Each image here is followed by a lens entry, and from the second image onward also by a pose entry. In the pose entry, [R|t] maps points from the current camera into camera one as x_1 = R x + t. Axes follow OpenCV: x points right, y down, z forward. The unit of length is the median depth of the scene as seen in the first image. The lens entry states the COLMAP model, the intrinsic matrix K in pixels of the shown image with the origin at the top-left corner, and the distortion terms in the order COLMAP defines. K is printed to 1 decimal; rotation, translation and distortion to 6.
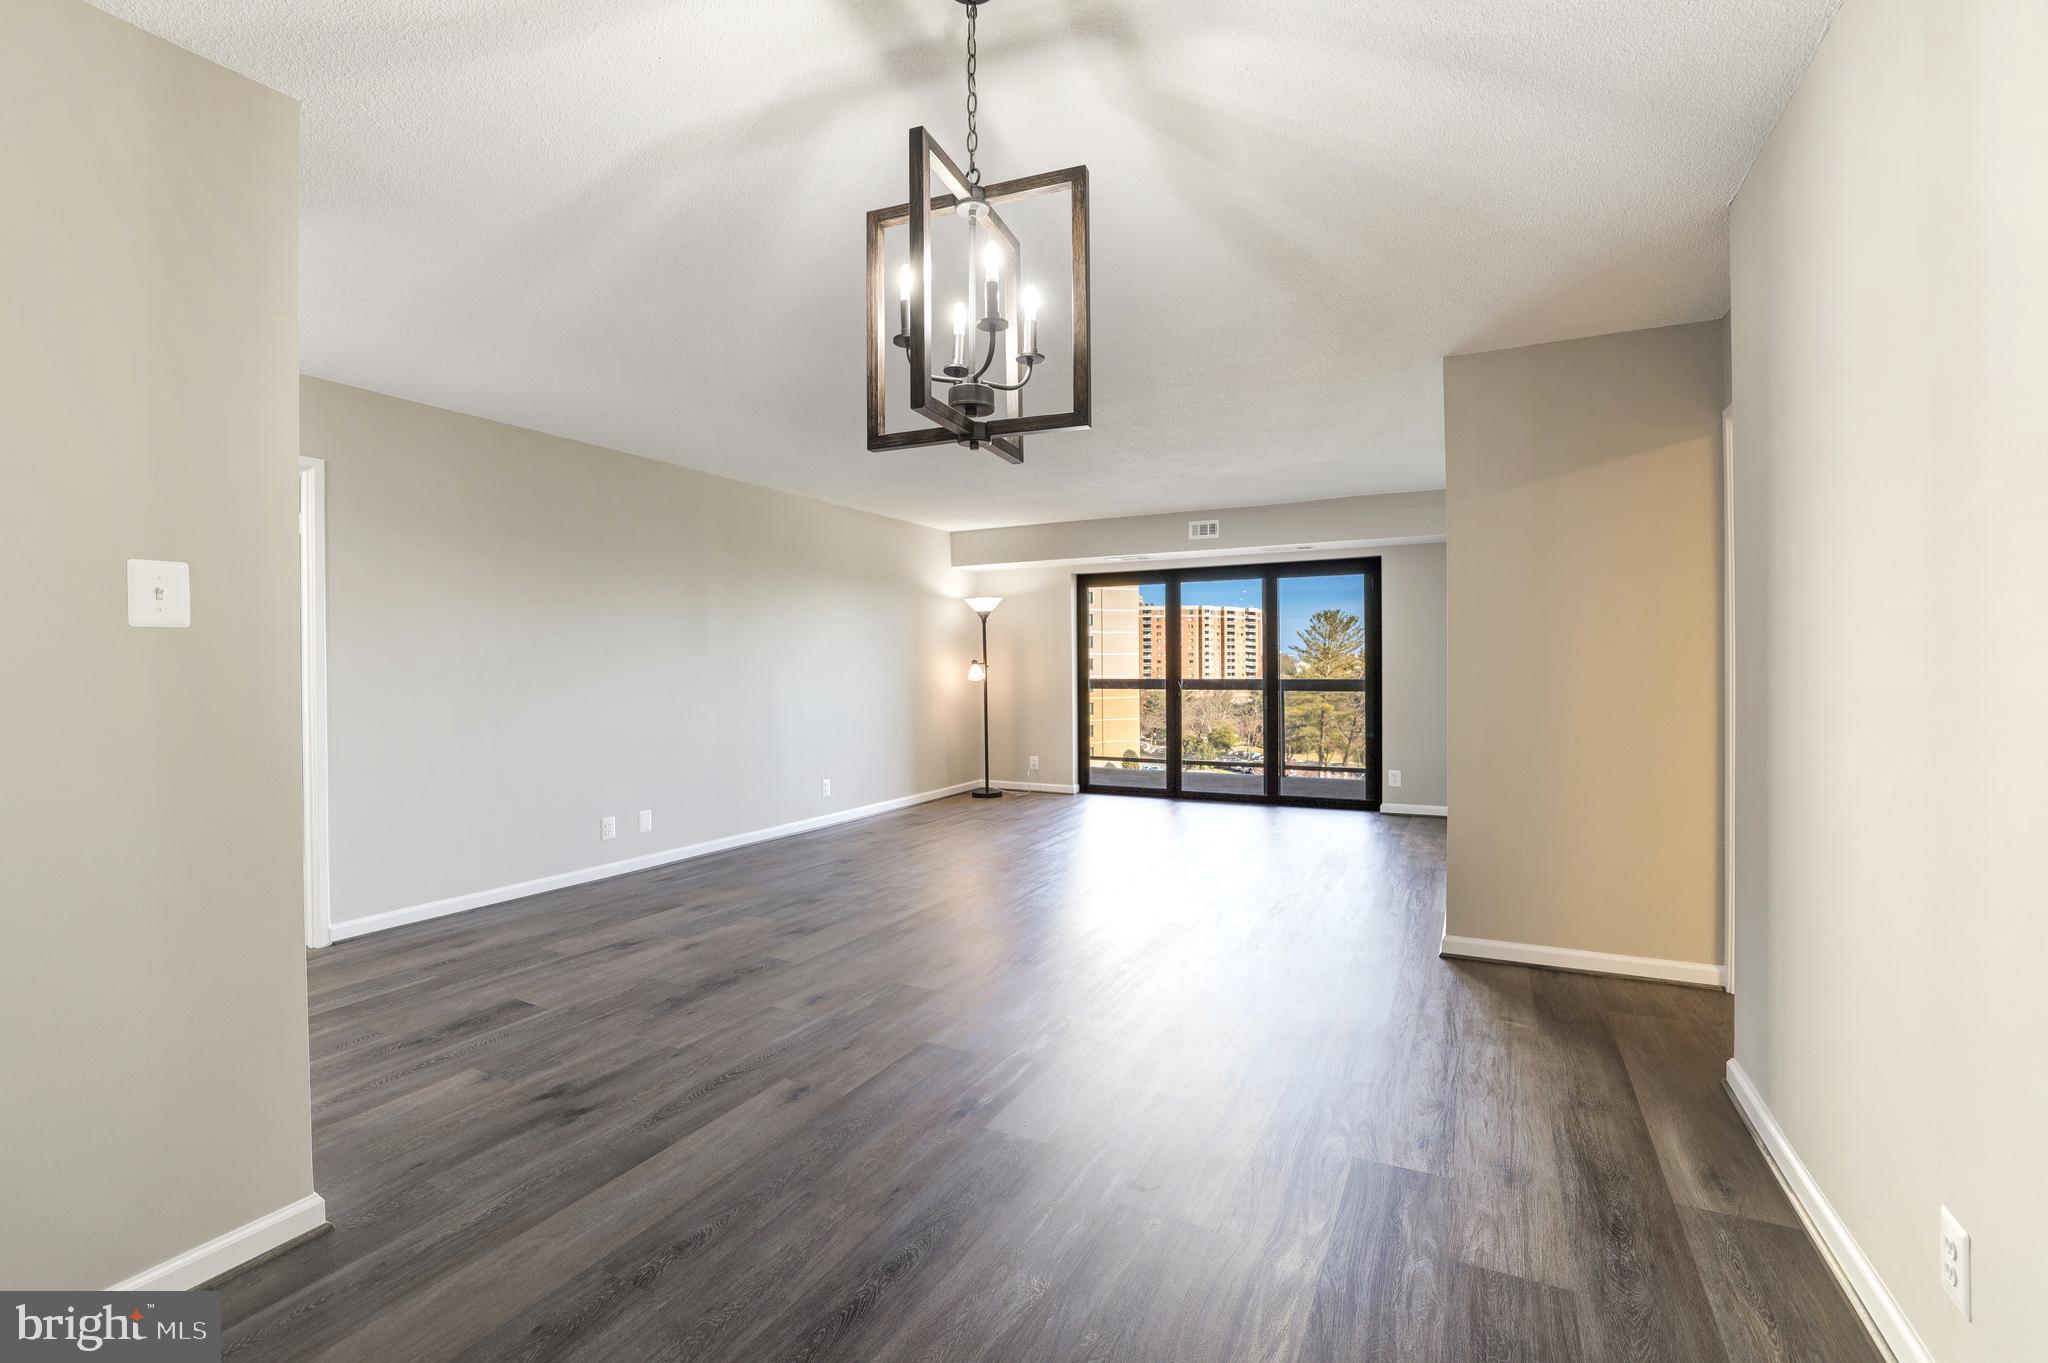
lens RADIAL K [[883.4, 0, 1027.7], [0, 883.4, 672.7], [0, 0, 1]] dist [-0.042758, 0.014022]
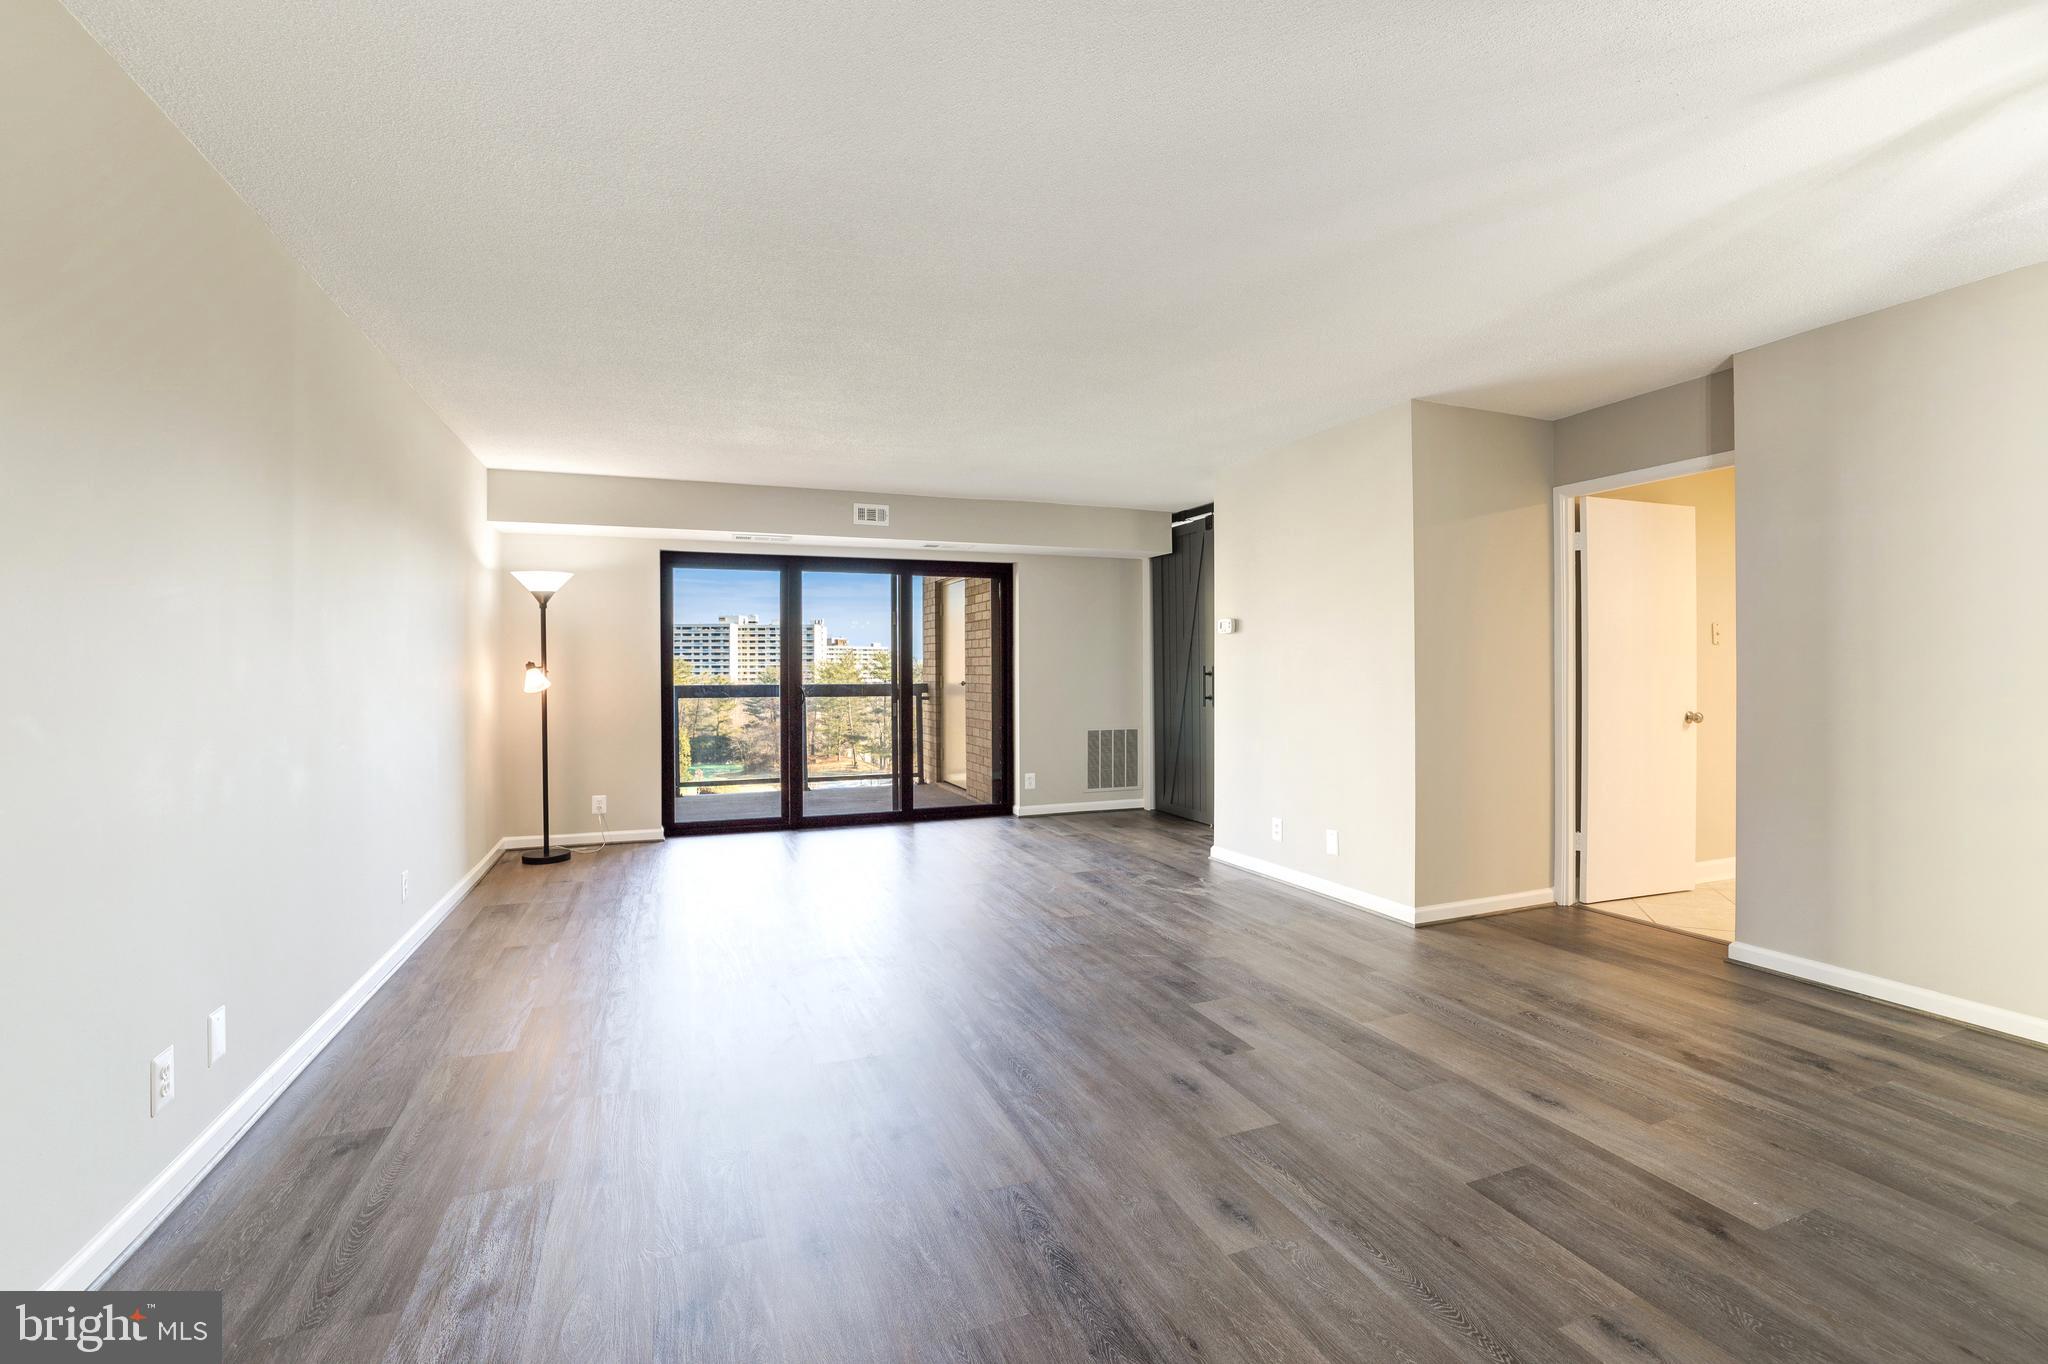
lens RADIAL K [[883.4, 0, 1015.3], [0, 883.4, 666.2], [0, 0, 1]] dist [-0.042758, 0.014022]
pose [[0.662108, 0.004742, 0.749393, -0.383071], [0.005481, 0.999923, -0.011169, -0.001818], [-0.749388, 0.011502, 0.662031, 0.337237]]
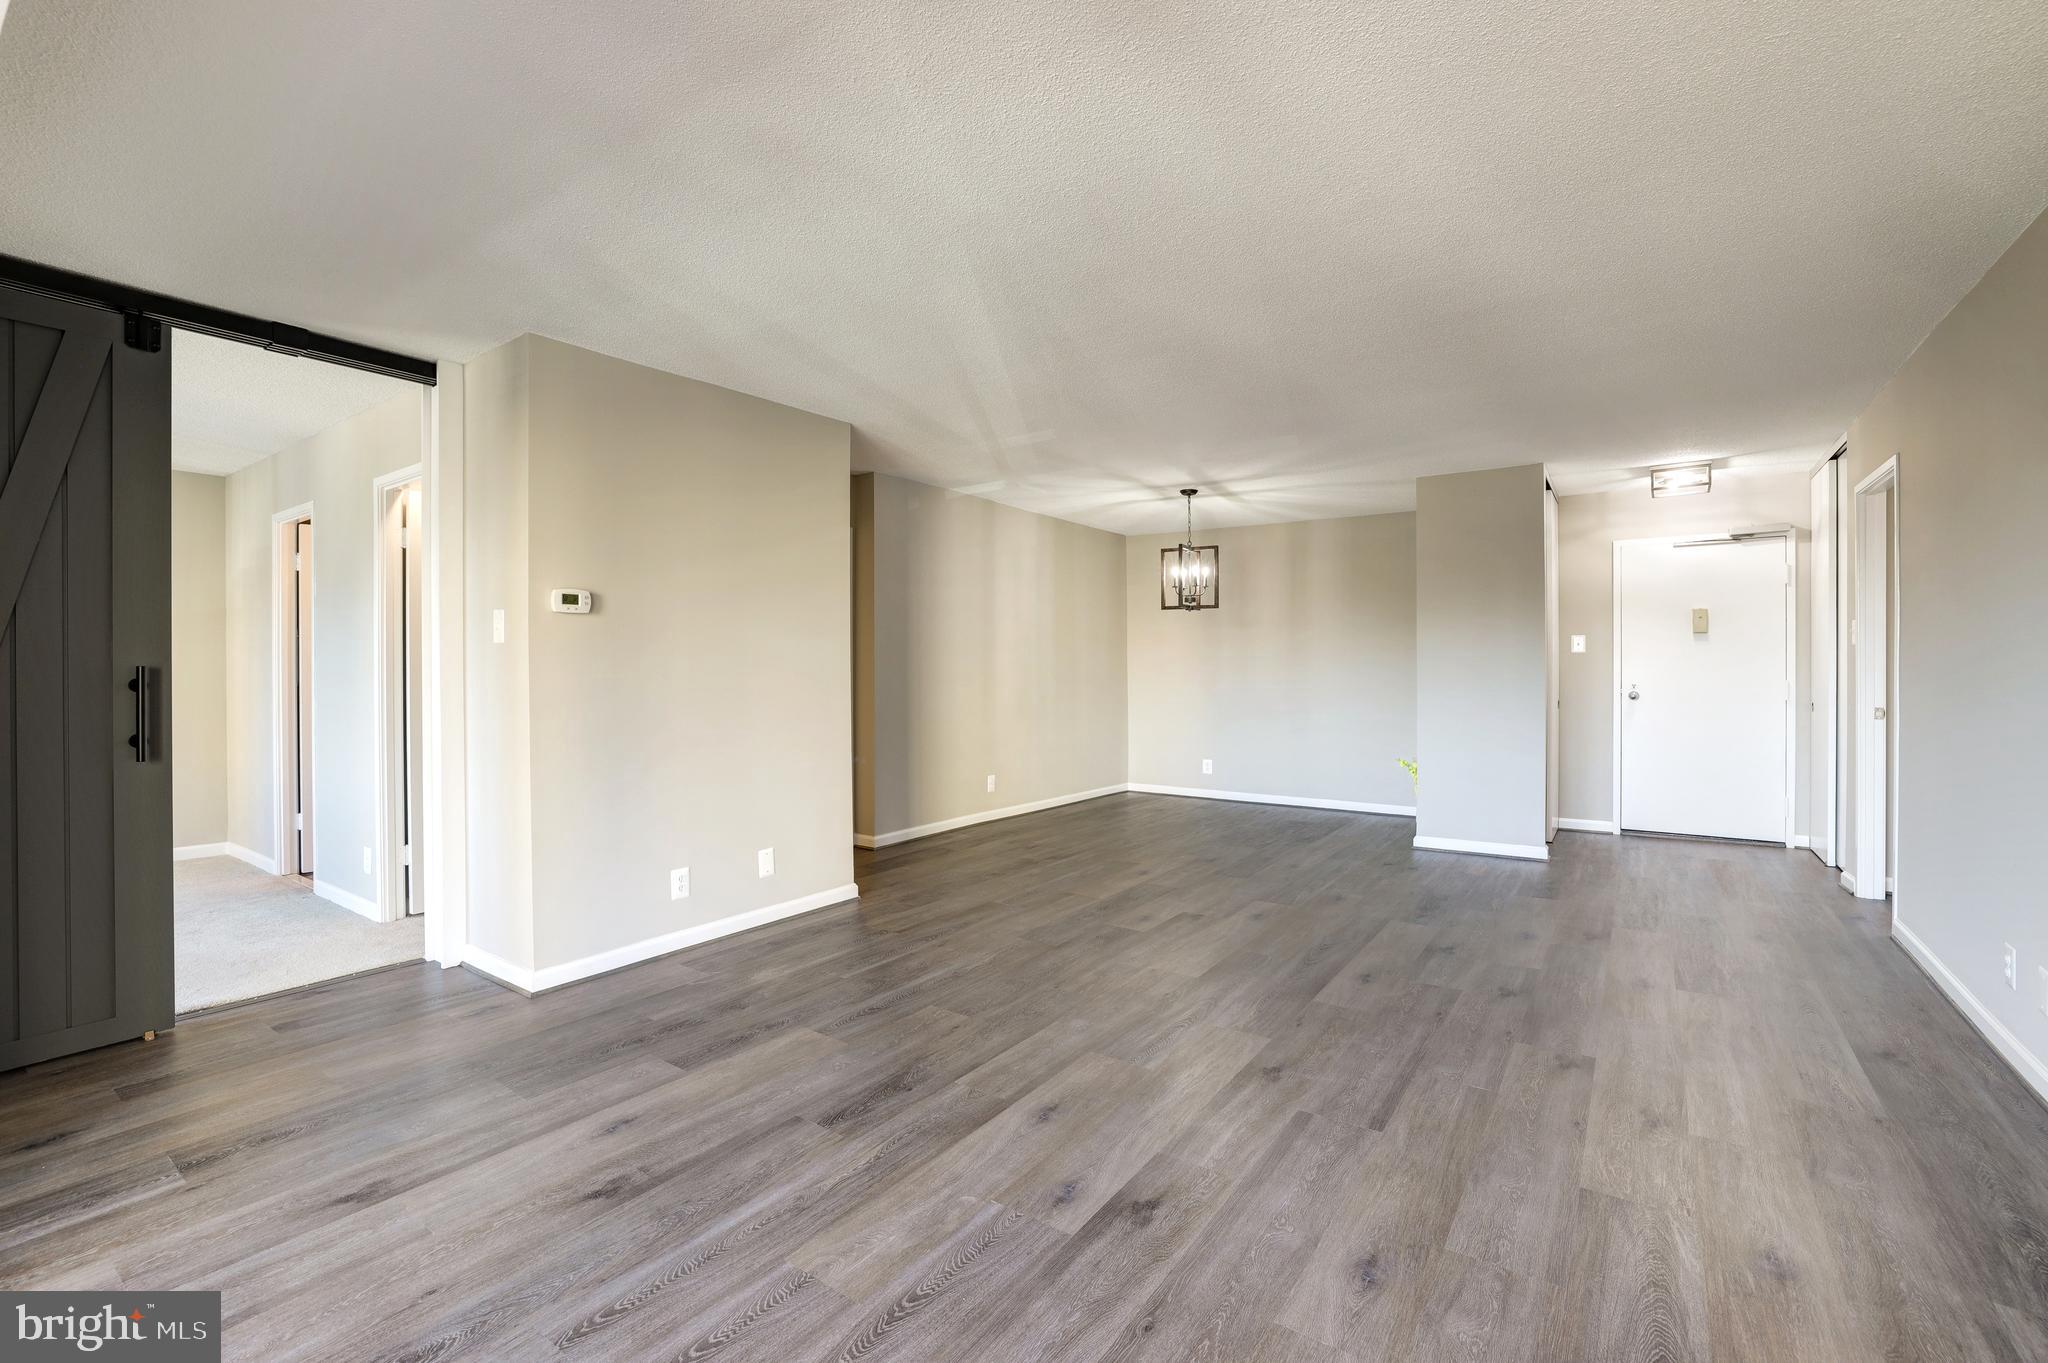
lens RADIAL K [[883.4, 0, 1001.6], [0, 883.4, 667.8], [0, 0, 1]] dist [-0.042758, 0.014022]
pose [[-0.987973, 0.010612, 0.154264, 0.035999], [0.011633, 0.999916, 0.005719, -0.009047], [-0.154190, 0.007444, -0.988013, 1.190910]]
